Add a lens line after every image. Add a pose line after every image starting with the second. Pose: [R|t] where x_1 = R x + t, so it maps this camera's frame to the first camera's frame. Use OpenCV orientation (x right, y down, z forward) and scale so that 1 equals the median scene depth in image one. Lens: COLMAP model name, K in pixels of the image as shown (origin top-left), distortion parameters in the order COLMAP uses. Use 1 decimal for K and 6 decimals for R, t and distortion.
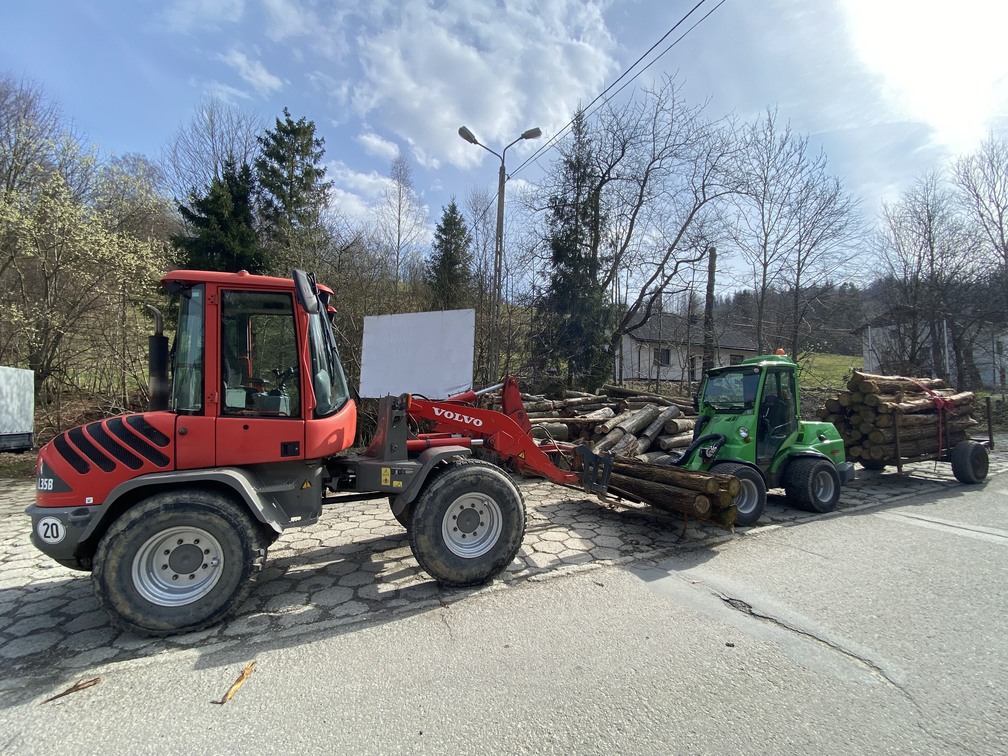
lens RADIAL K [[427.9, 0, 504.0], [0, 427.9, 378.0], [0, 0, 1]] dist [0.008346, -0.015508]
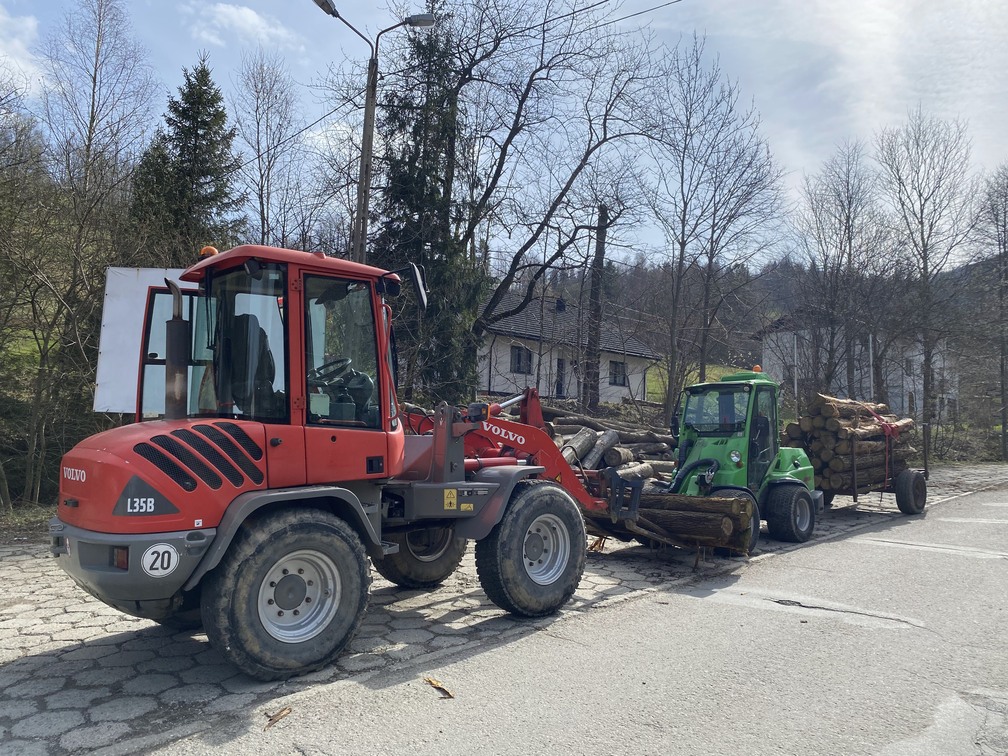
lens RADIAL K [[770.6, 0, 504.0], [0, 770.6, 378.0], [0, 0, 1]] dist [0.006058, 0.001341]
pose [[0.922267, 0.038787, 0.384602, -0.536088], [-0.034452, 0.999241, -0.018157, 0.006784], [-0.385015, 0.003495, 0.922904, -0.324829]]
